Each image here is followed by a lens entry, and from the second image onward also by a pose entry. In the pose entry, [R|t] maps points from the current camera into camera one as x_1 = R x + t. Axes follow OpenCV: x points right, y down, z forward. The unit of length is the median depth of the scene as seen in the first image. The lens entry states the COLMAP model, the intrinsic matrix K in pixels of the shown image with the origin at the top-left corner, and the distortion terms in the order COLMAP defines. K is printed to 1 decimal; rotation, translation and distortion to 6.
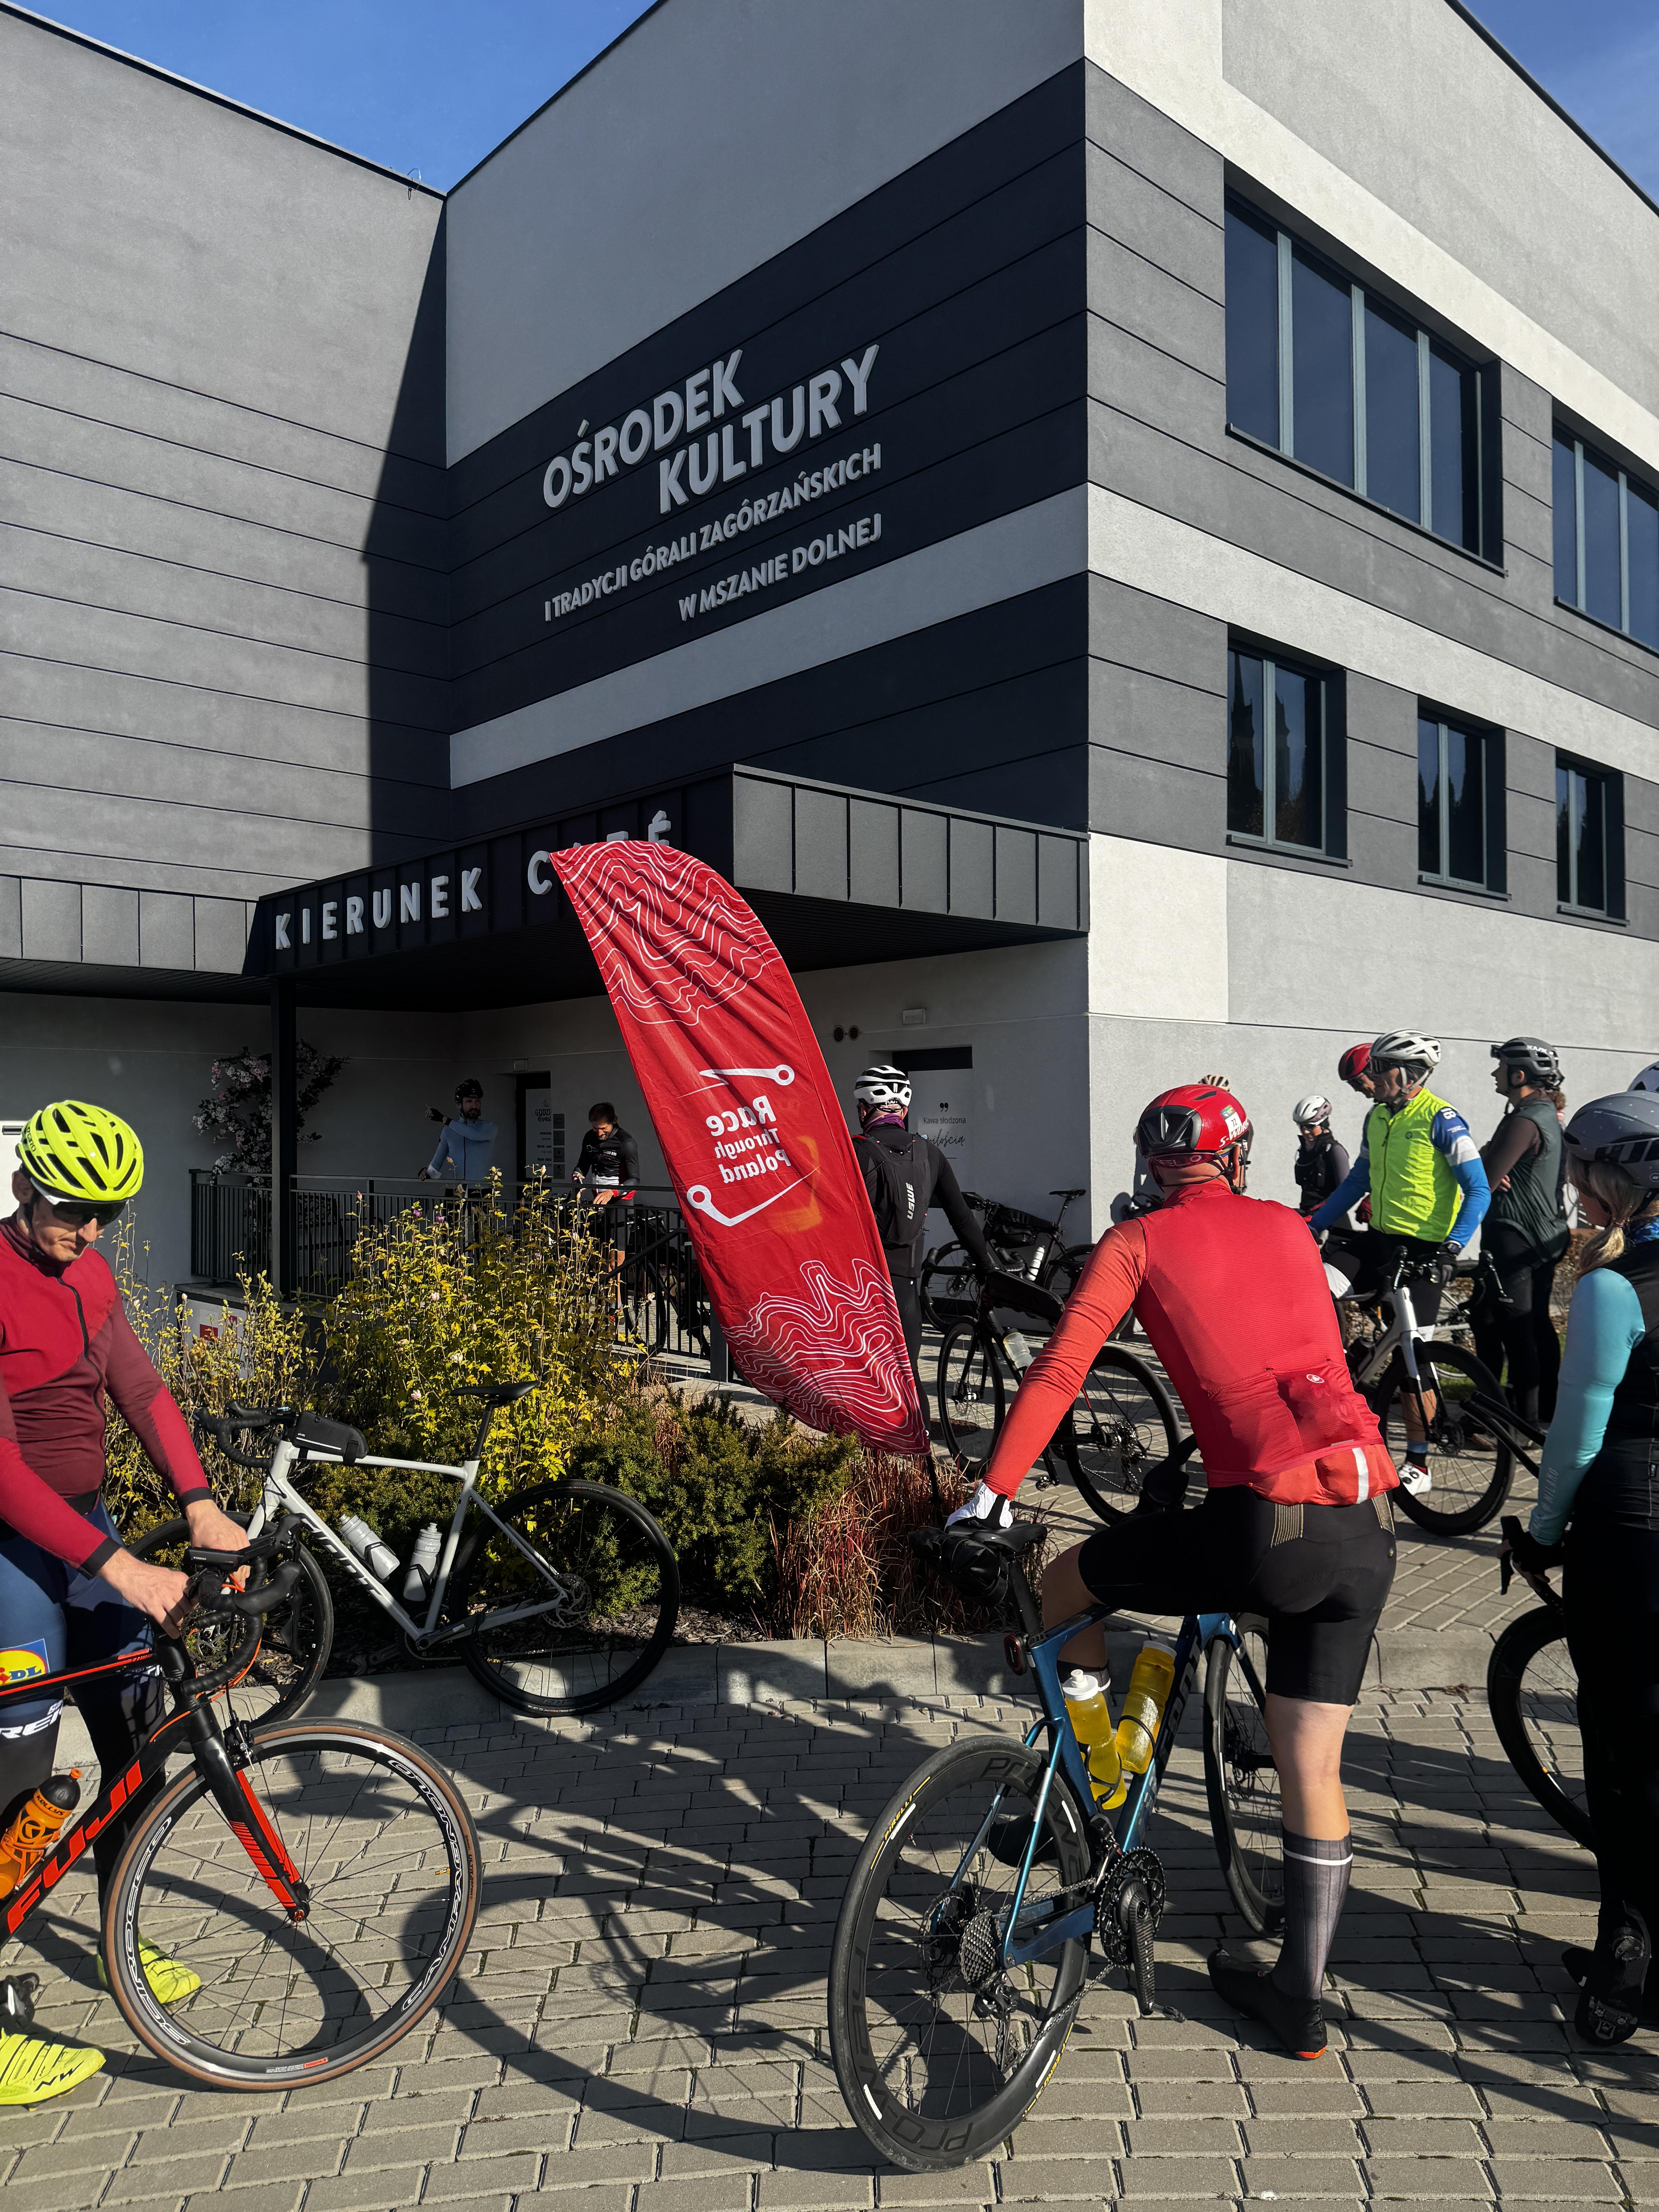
lens RADIAL K [[1528.6, 0, 829.5], [0, 1528.6, 1106.0], [0, 0, 1]] dist [0.090258, -0.095232]
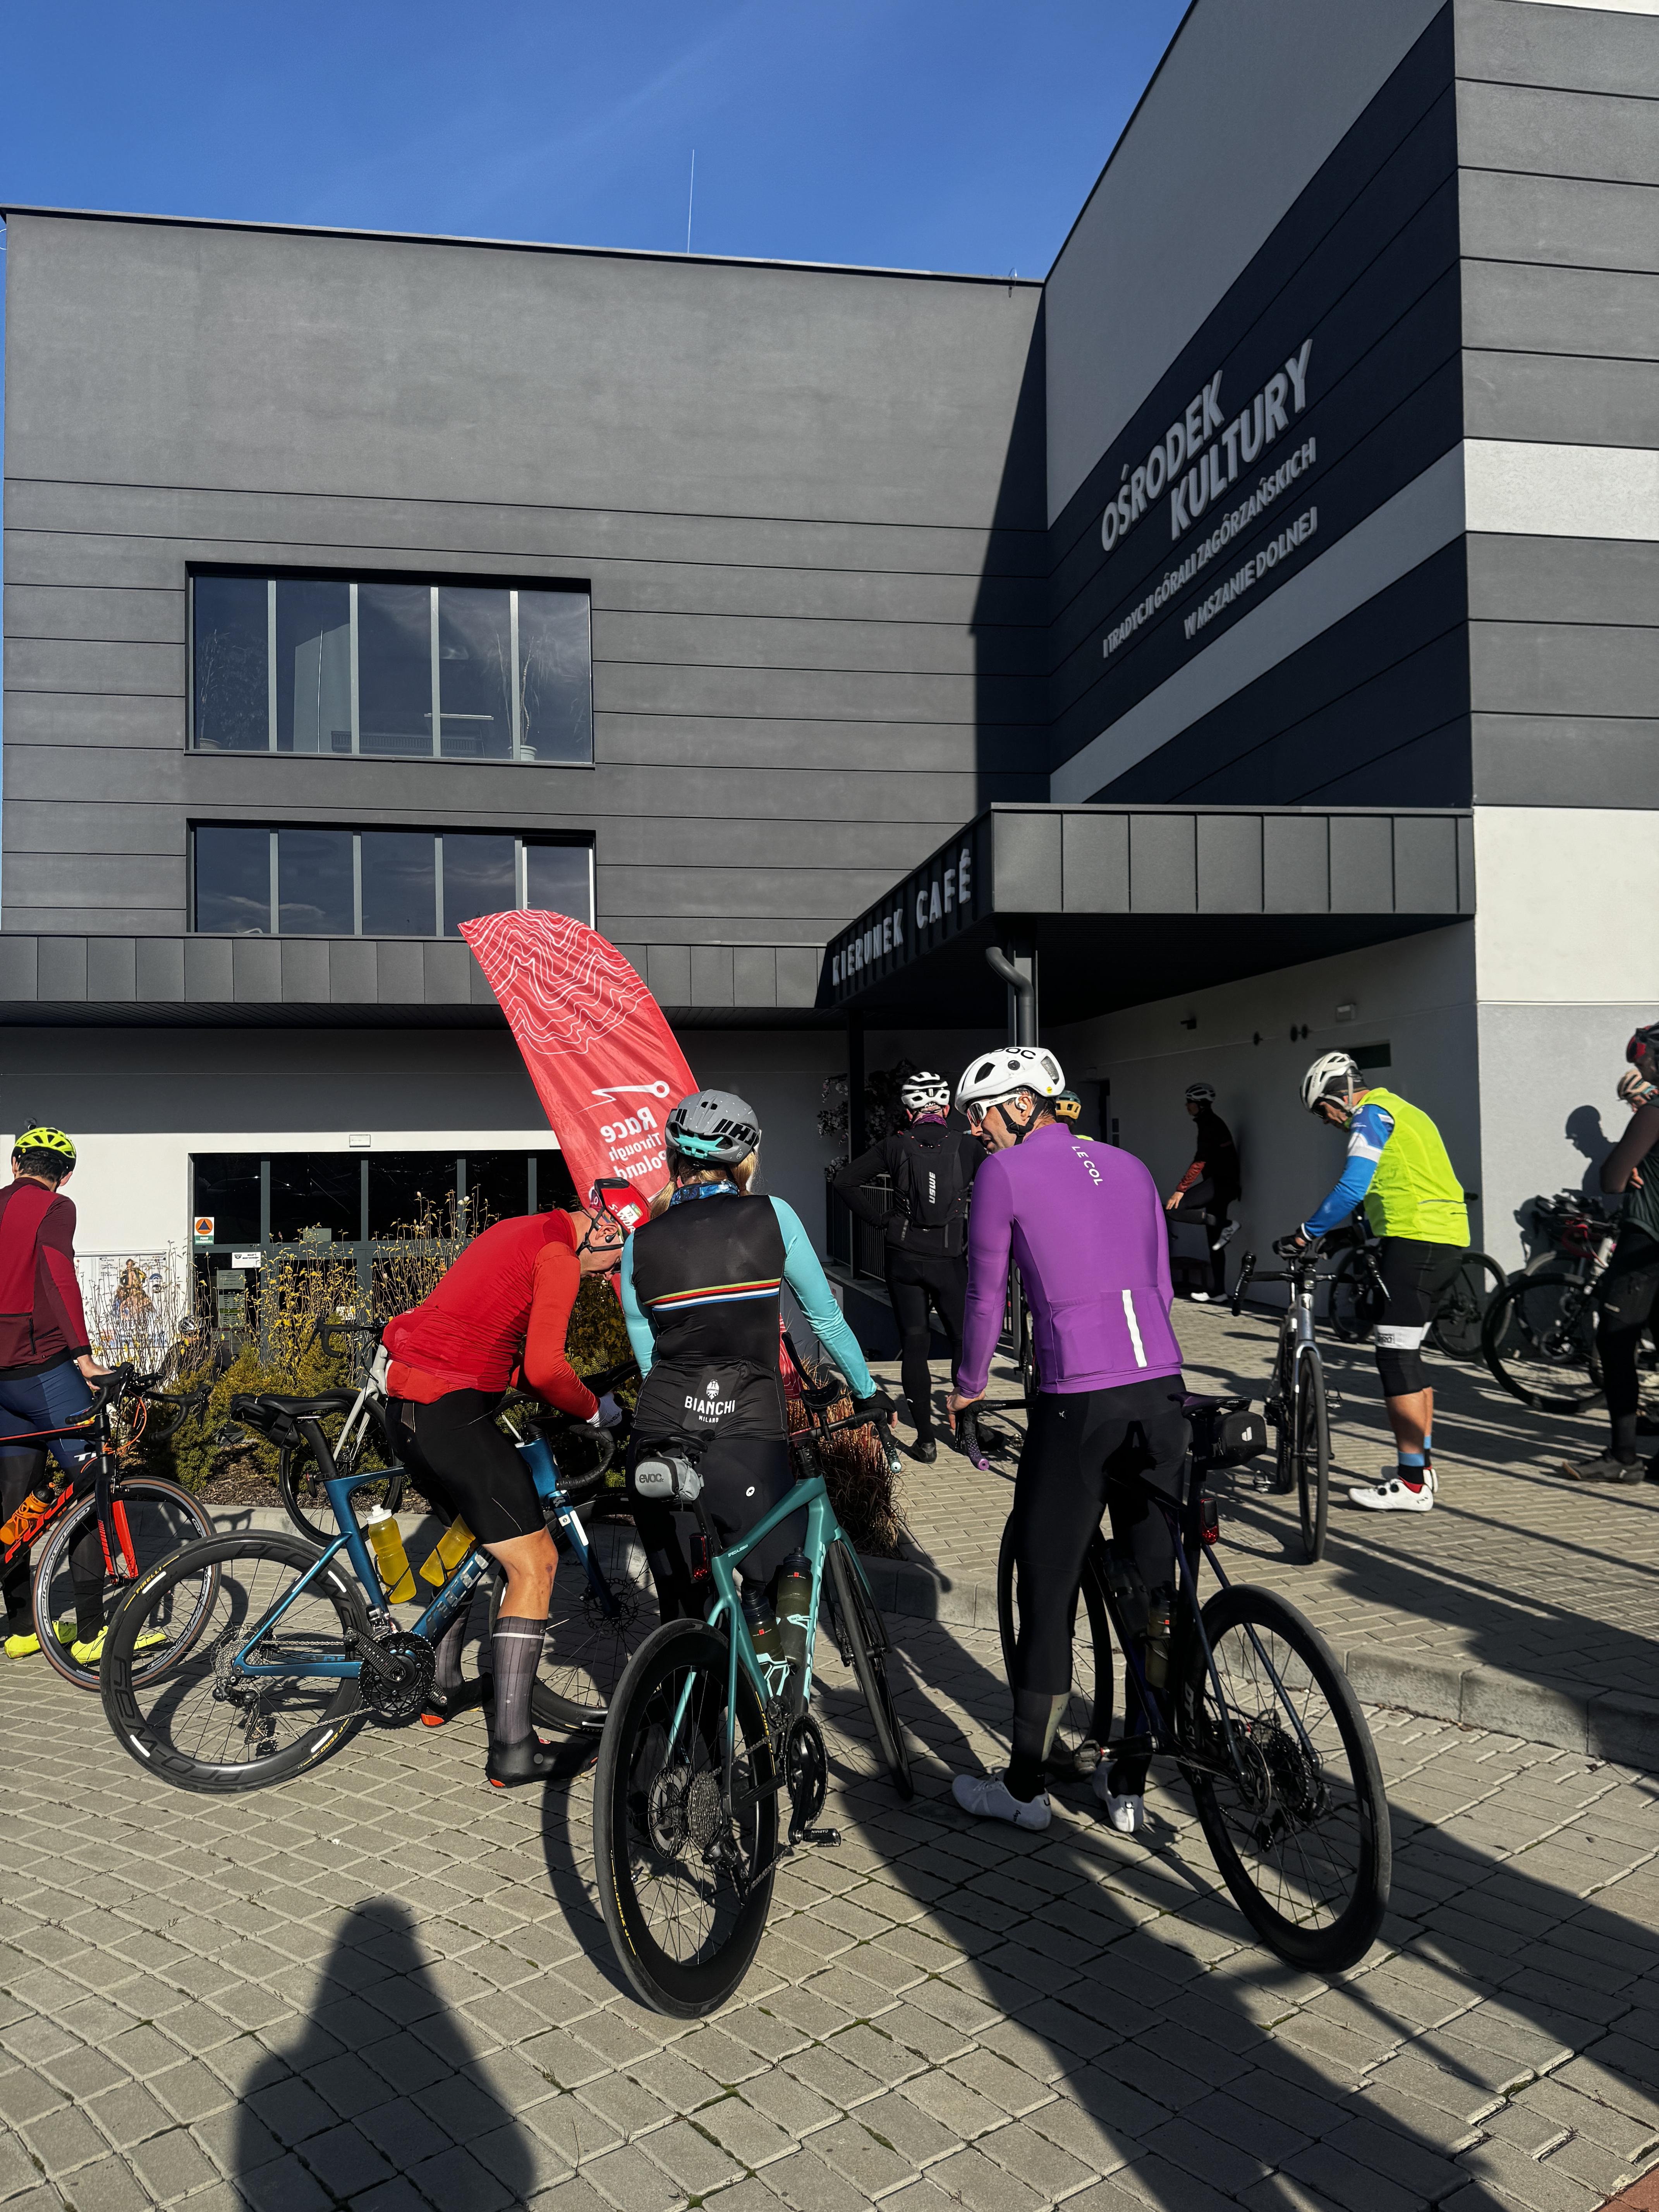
lens RADIAL K [[1512.4, 0, 829.5], [0, 1512.4, 1106.0], [0, 0, 1]] dist [0.088969, -0.156338]
pose [[0.850282, -0.024208, -0.525771, 0.241322], [0.022478, 0.999700, -0.009679, 0.002473], [0.525848, -0.003588, 0.850571, 0.001894]]
